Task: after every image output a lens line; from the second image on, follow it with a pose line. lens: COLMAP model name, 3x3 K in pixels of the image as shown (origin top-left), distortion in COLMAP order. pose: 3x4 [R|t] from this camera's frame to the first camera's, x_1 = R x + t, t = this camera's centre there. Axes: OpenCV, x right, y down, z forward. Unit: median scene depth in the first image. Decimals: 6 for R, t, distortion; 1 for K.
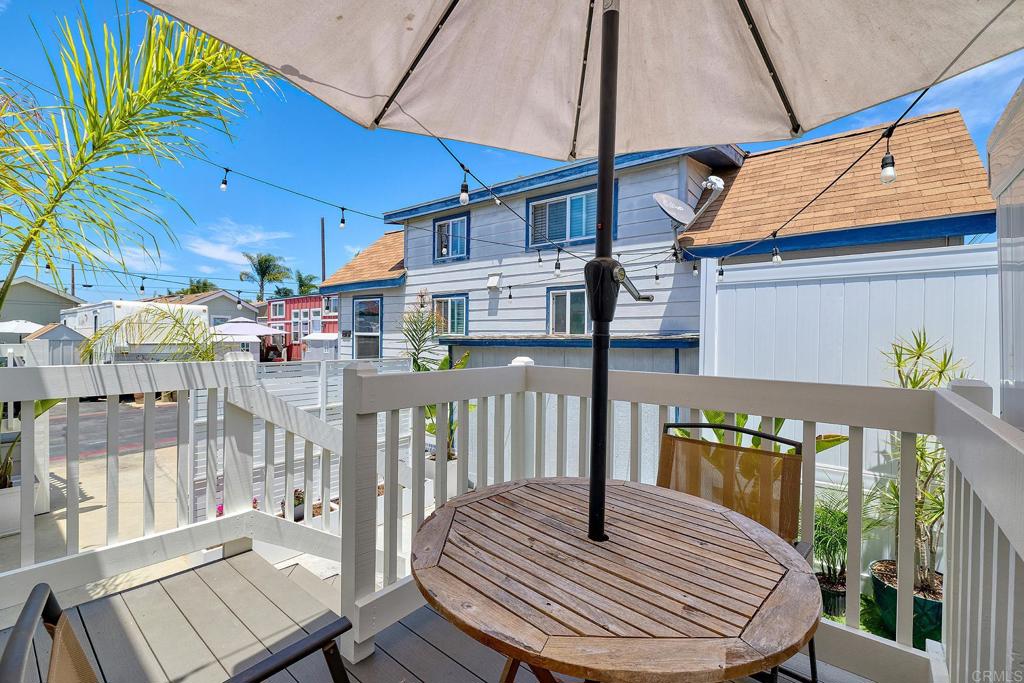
lens RADIAL K [[438.9, 0, 501.0], [0, 438.9, 339.8], [0, 0, 1]] dist [-0.003002, -0.000468]
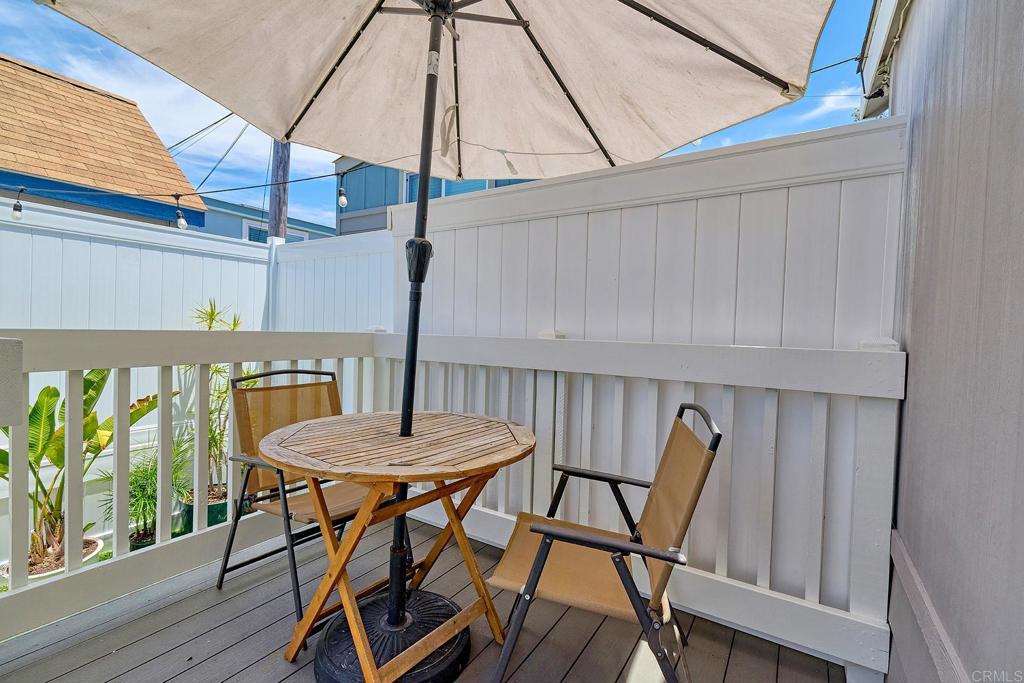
lens RADIAL K [[457.2, 0, 512.0], [0, 457.2, 341.5], [0, 0, 1]] dist [0.001414, 0.000045]
pose [[-0.127815, -0.045515, 0.990753, -1.066946], [-0.018242, 0.998885, 0.043535, 0.065357], [-0.991630, -0.012509, -0.128503, 0.722103]]
